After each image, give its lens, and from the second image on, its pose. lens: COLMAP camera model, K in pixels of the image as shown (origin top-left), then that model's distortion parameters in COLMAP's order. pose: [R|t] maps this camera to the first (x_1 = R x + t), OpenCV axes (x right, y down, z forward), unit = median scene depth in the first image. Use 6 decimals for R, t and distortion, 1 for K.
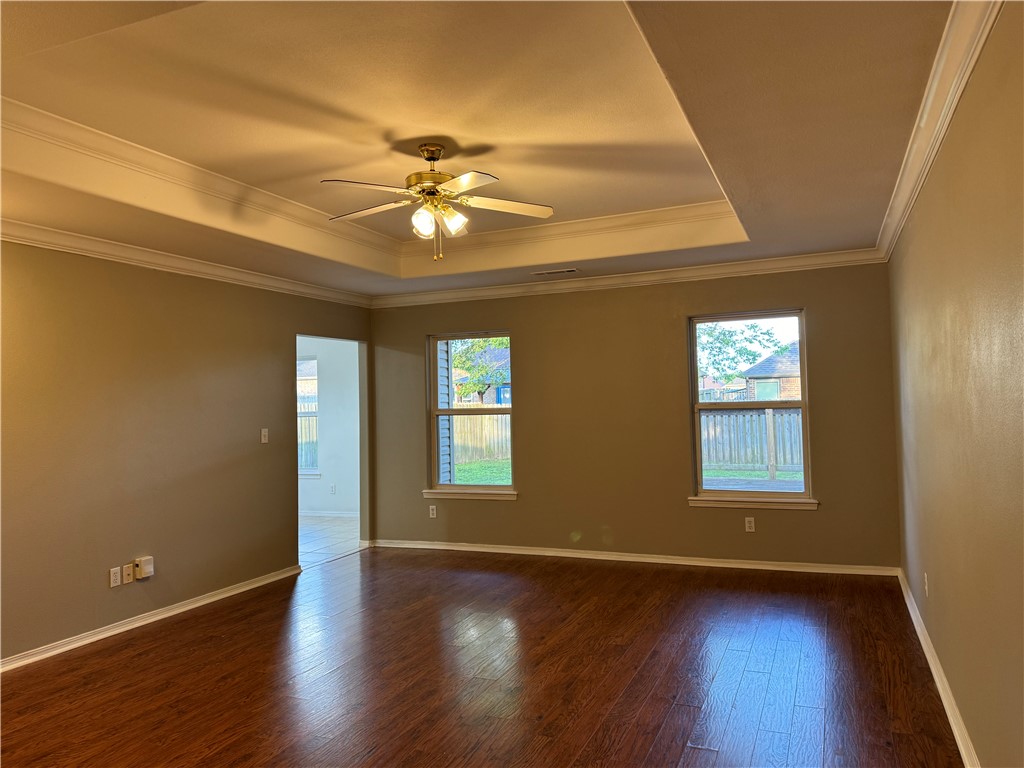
lens RADIAL K [[745.3, 0, 519.8], [0, 745.3, 372.6], [0, 0, 1]] dist [0.041112, -0.034169]
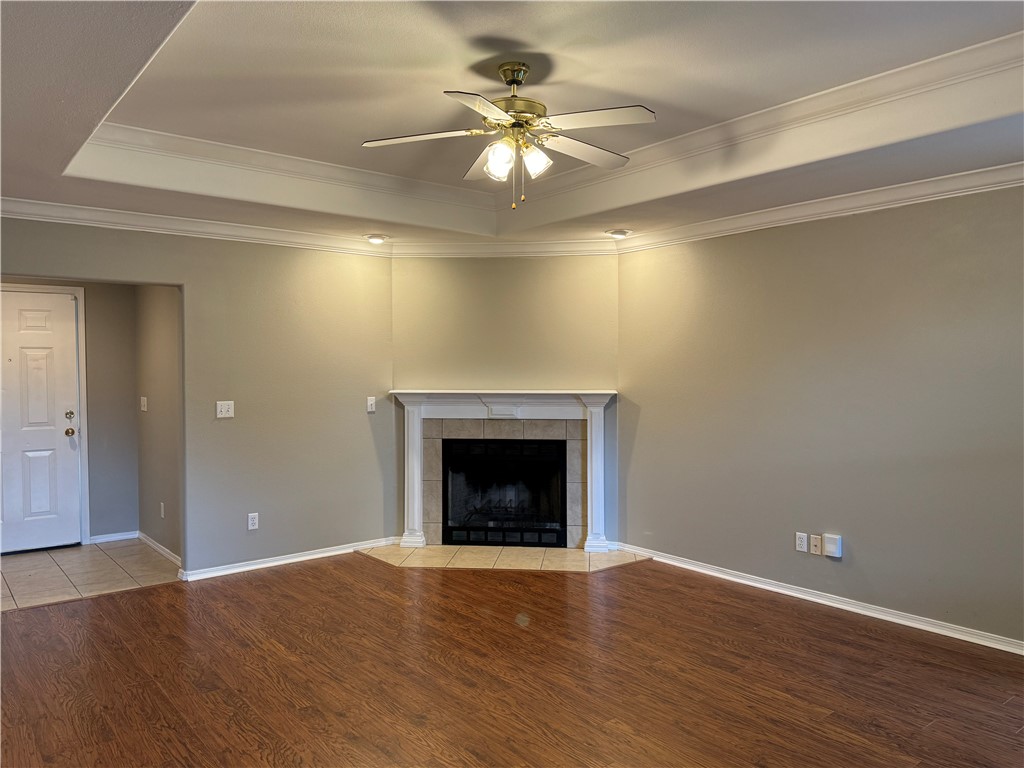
lens RADIAL K [[745.3, 0, 509.1], [0, 745.3, 387.5], [0, 0, 1]] dist [0.041112, -0.034169]
pose [[-0.477136, 0.050696, -0.877366, 0.607443], [0.047882, 0.998352, 0.031648, 0.019378], [0.877524, -0.026909, -0.478777, 1.354847]]
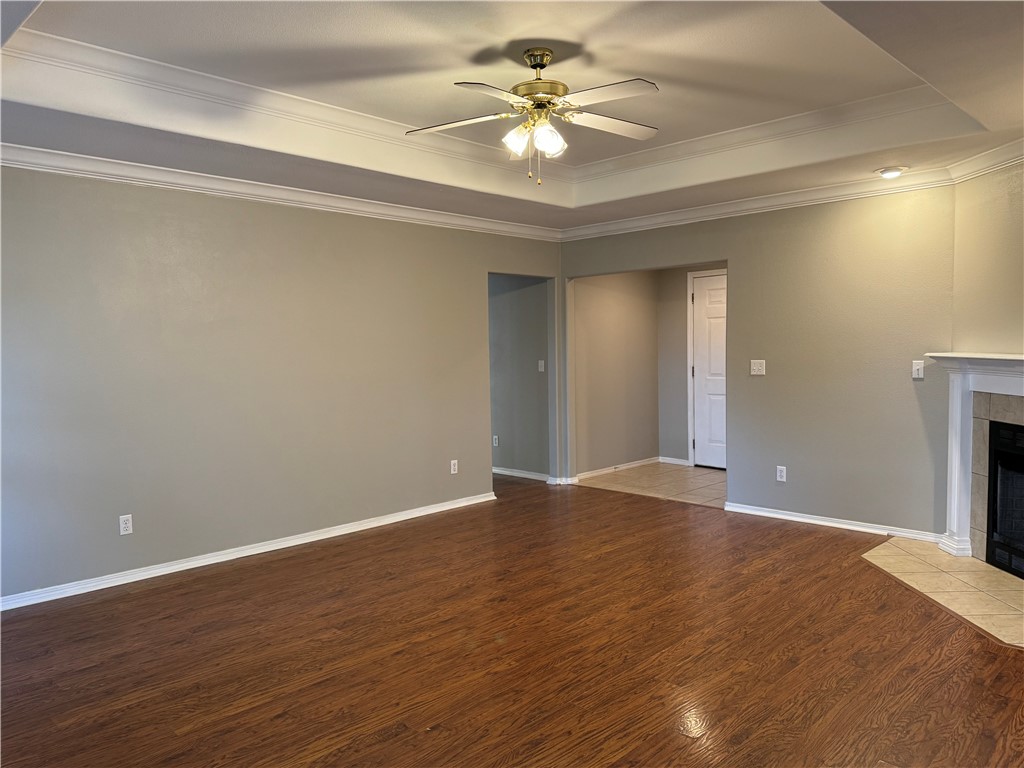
lens RADIAL K [[745.3, 0, 514.9], [0, 745.3, 390.1], [0, 0, 1]] dist [0.041112, -0.034169]
pose [[-0.927939, 0.017545, 0.372320, -0.408038], [0.026974, 0.999433, 0.020131, 0.077689], [-0.371756, 0.028723, -0.927886, 1.814666]]
